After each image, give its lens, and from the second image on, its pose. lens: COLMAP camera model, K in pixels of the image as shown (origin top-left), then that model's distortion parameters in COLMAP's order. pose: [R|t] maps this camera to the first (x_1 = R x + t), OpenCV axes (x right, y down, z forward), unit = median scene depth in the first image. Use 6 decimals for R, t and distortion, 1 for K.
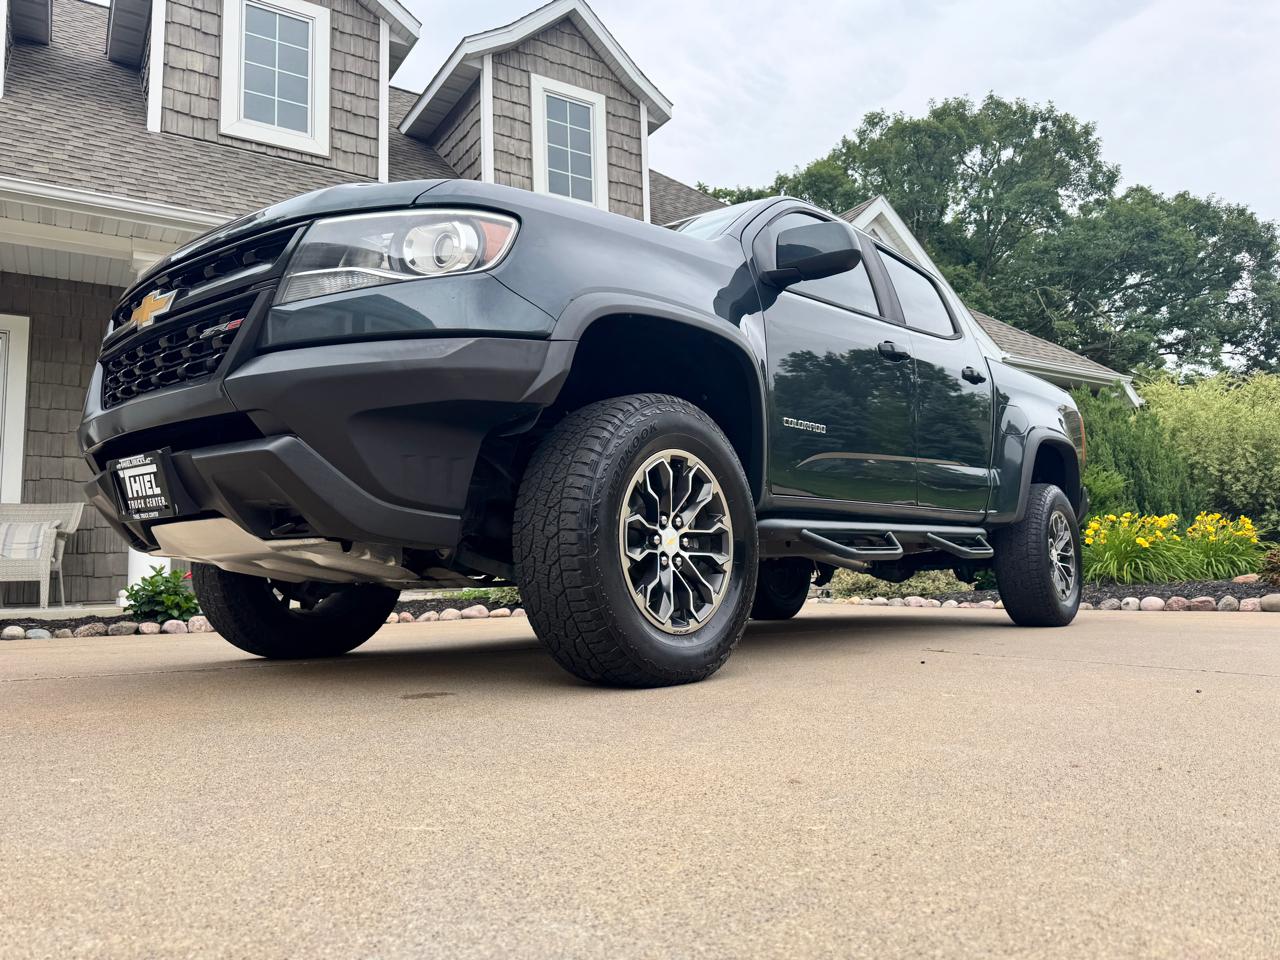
lens RADIAL K [[912.3, 0, 652.6], [0, 912.3, 473.1], [0, 0, 1]] dist [0.036810, -0.039308]
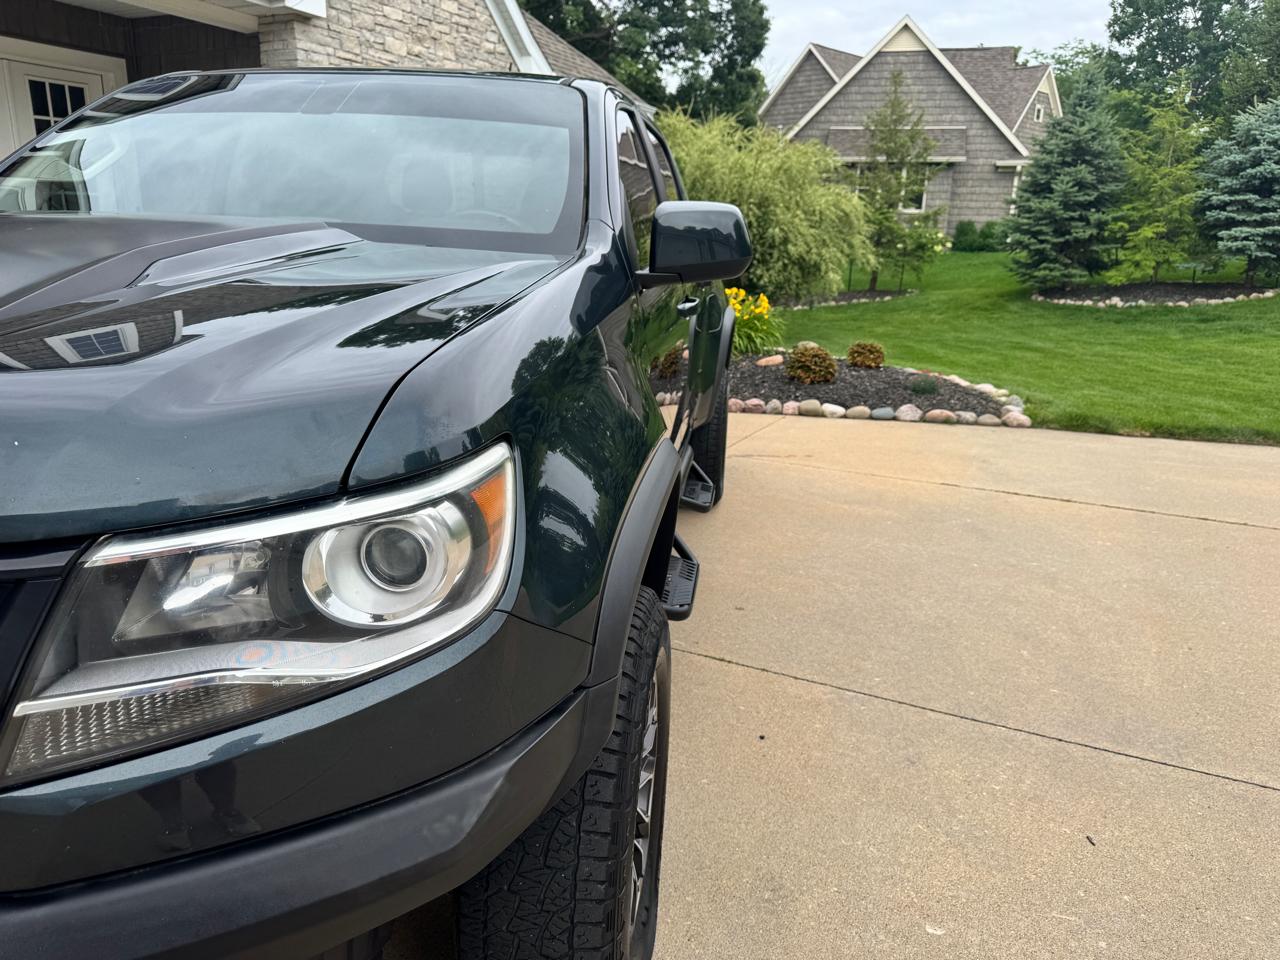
lens RADIAL K [[912.3, 0, 633.5], [0, 912.3, 479.8], [0, 0, 1]] dist [0.036810, -0.039308]
pose [[0.851053, -0.089904, 0.517326, -0.104442], [-0.109392, 0.933257, 0.342148, -0.131250], [-0.513559, -0.347777, 0.784416, 0.172784]]
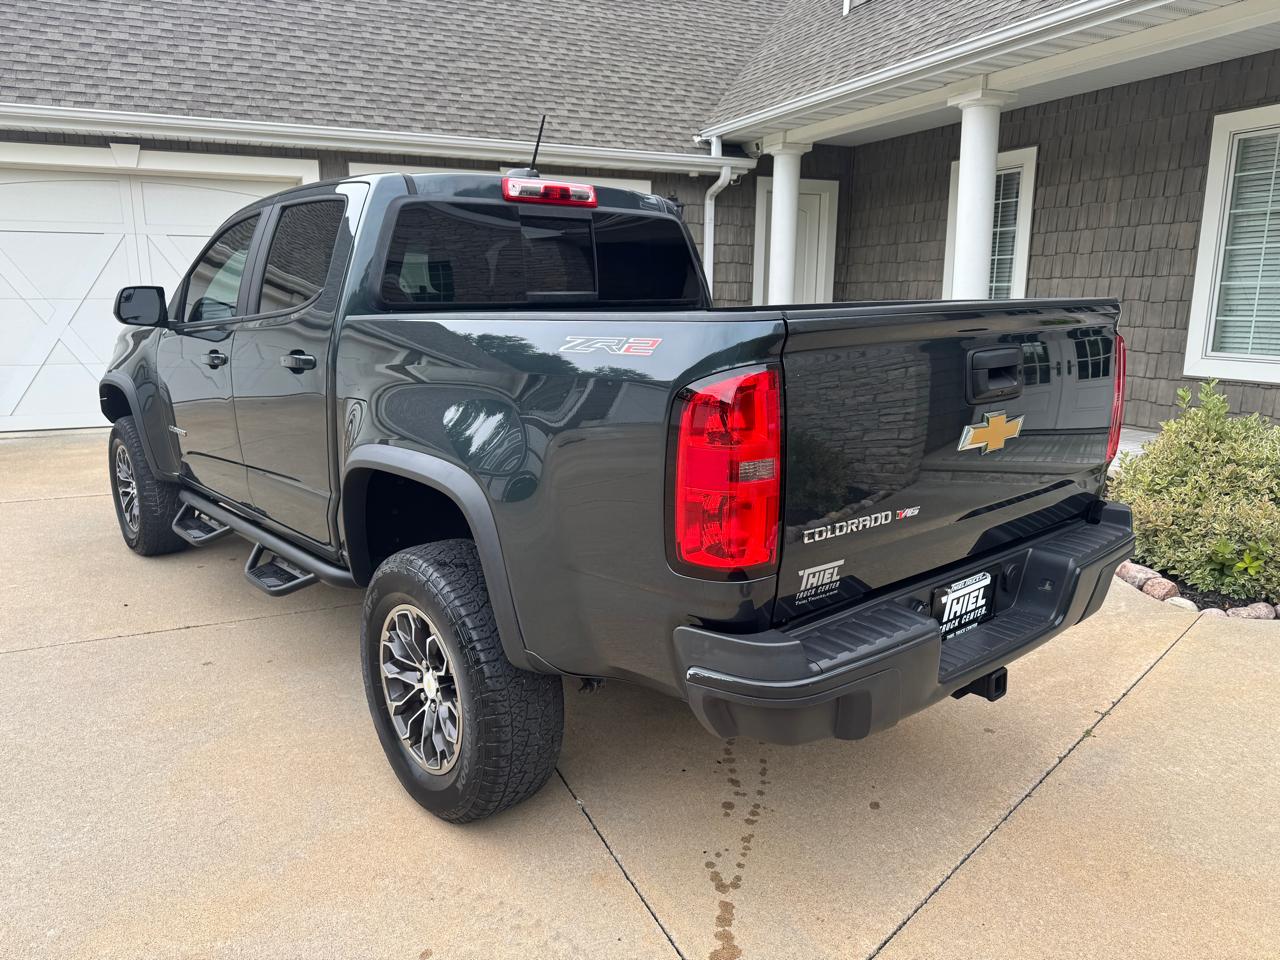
lens RADIAL K [[912.3, 0, 630.5], [0, 912.3, 478.0], [0, 0, 1]] dist [0.036810, -0.039308]
pose [[-0.173834, 0.220815, -0.959699, 0.603790], [0.118683, 0.972131, 0.202178, -0.078188], [0.977597, -0.078755, -0.195196, 0.828089]]
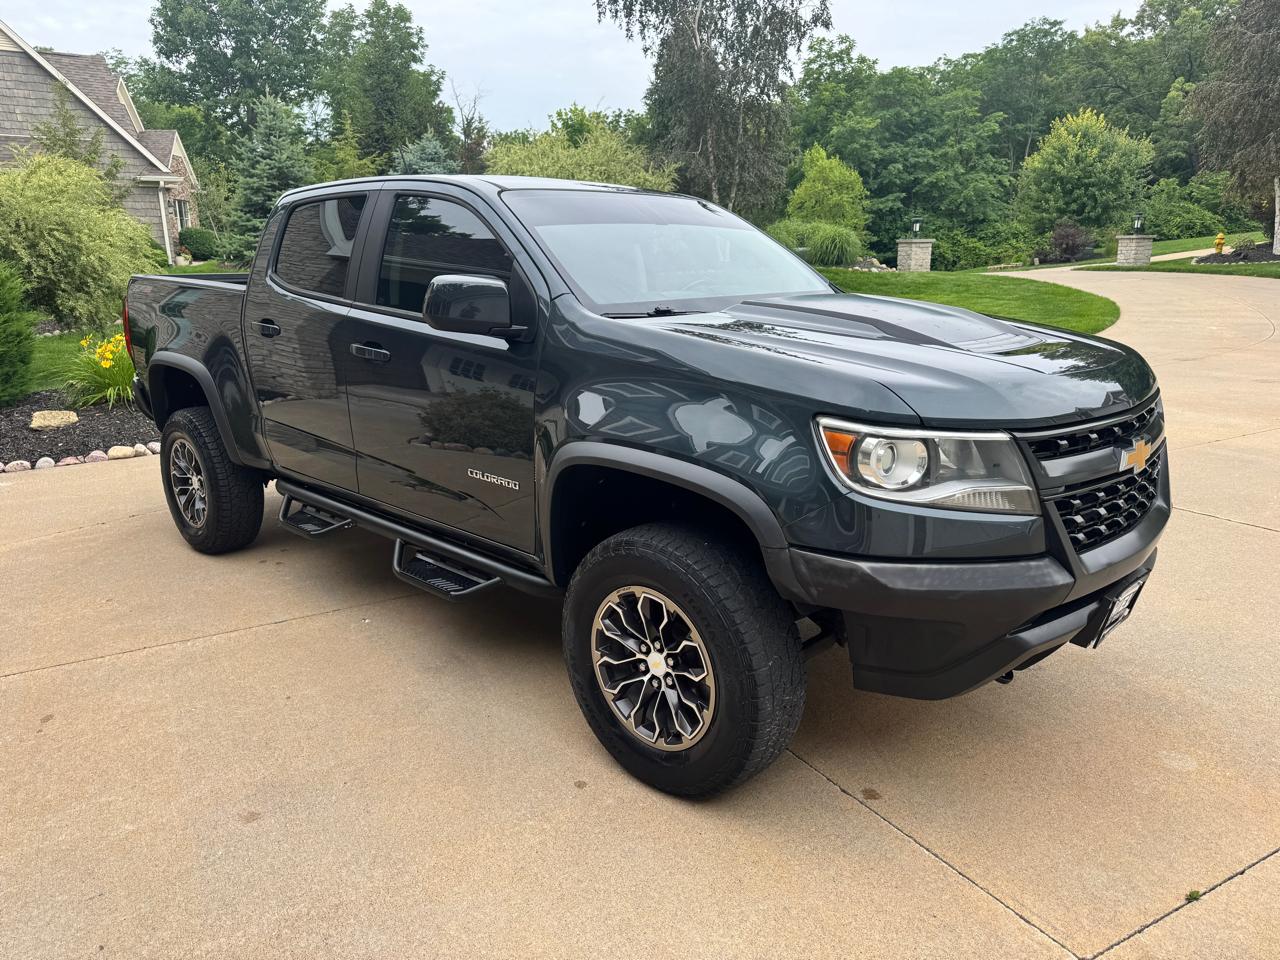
lens RADIAL K [[912.3, 0, 639.1], [0, 912.3, 480.7], [0, 0, 1]] dist [0.036810, -0.039308]
pose [[0.067577, -0.223626, 0.972330, -0.528783], [-0.107724, 0.967225, 0.229939, -0.106679], [-0.991881, -0.120282, 0.041272, 0.493956]]
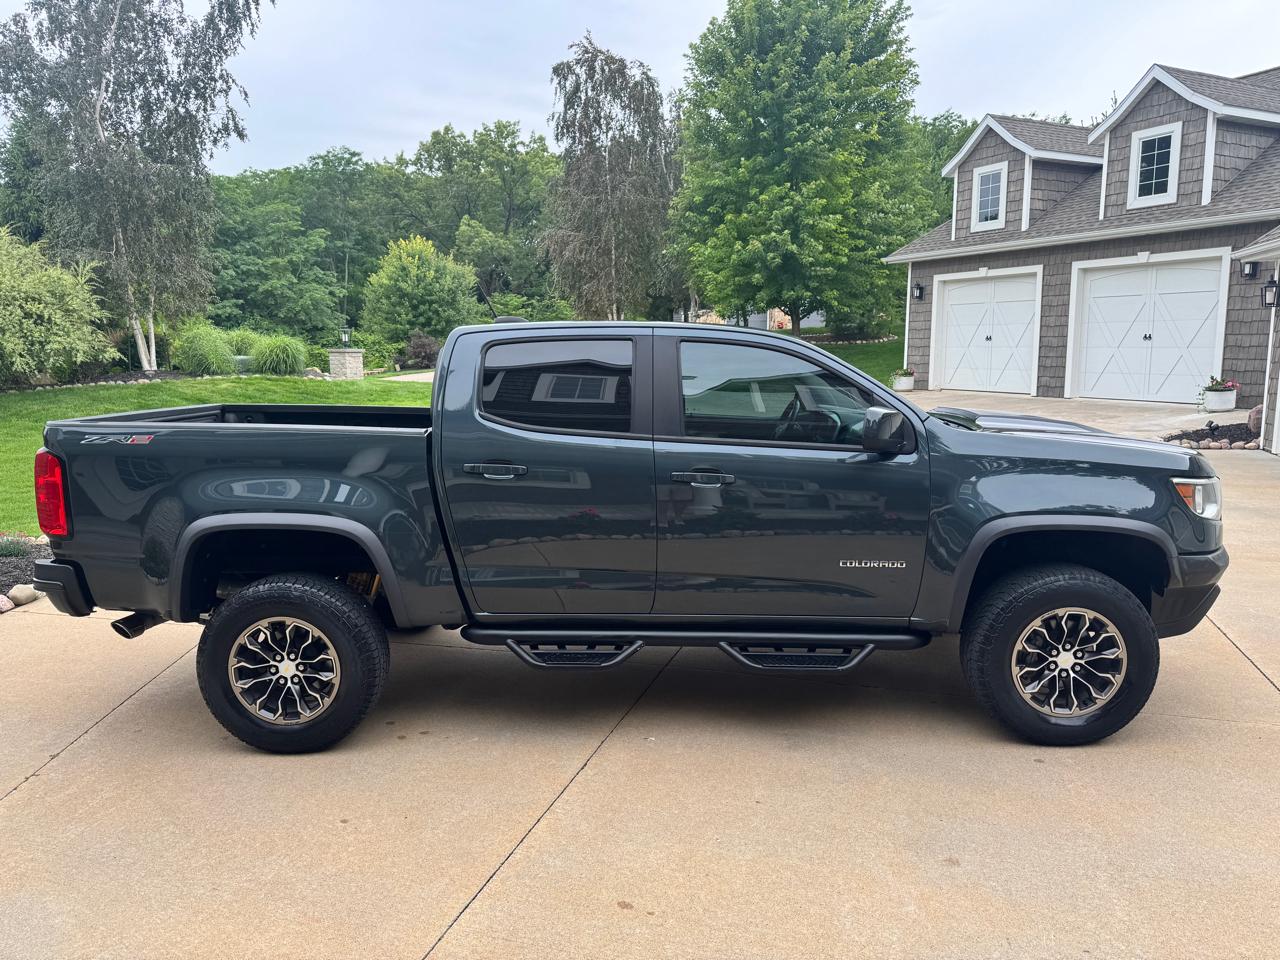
lens RADIAL K [[912.3, 0, 646.0], [0, 912.3, 488.4], [0, 0, 1]] dist [0.036810, -0.039308]
pose [[-0.630591, -0.092012, 0.770642, -0.442967], [-0.067837, 0.995682, 0.063372, -0.071465], [-0.773145, -0.012316, -0.634110, 1.027036]]
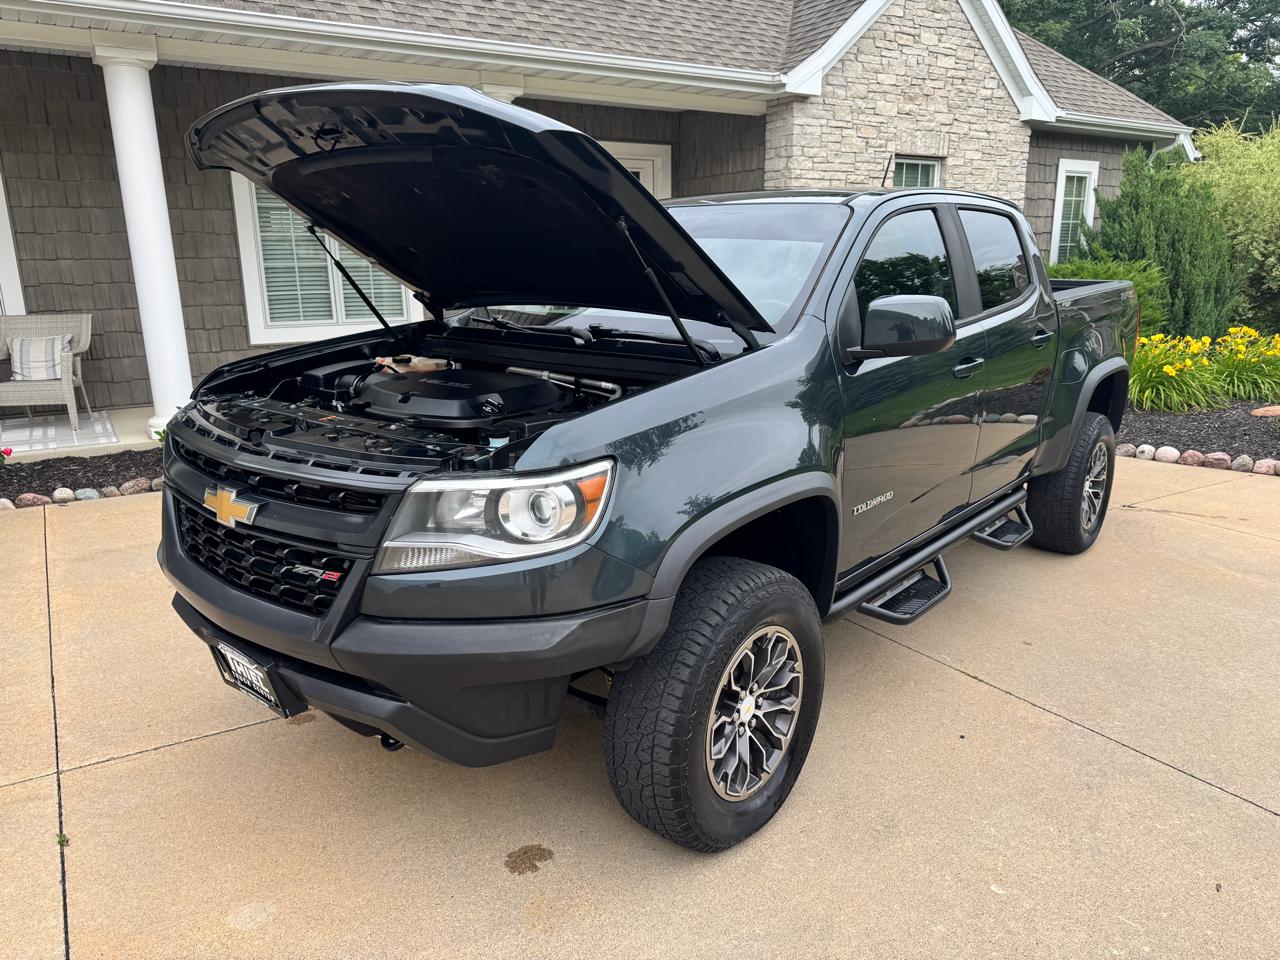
lens RADIAL K [[912.3, 0, 635.0], [0, 912.3, 485.1], [0, 0, 1]] dist [0.036810, -0.039308]
pose [[0.999756, 0.021506, -0.004986, -0.036278], [-0.018299, 0.933611, 0.357820, -0.177616], [0.012350, -0.357642, 0.933777, 0.035221]]
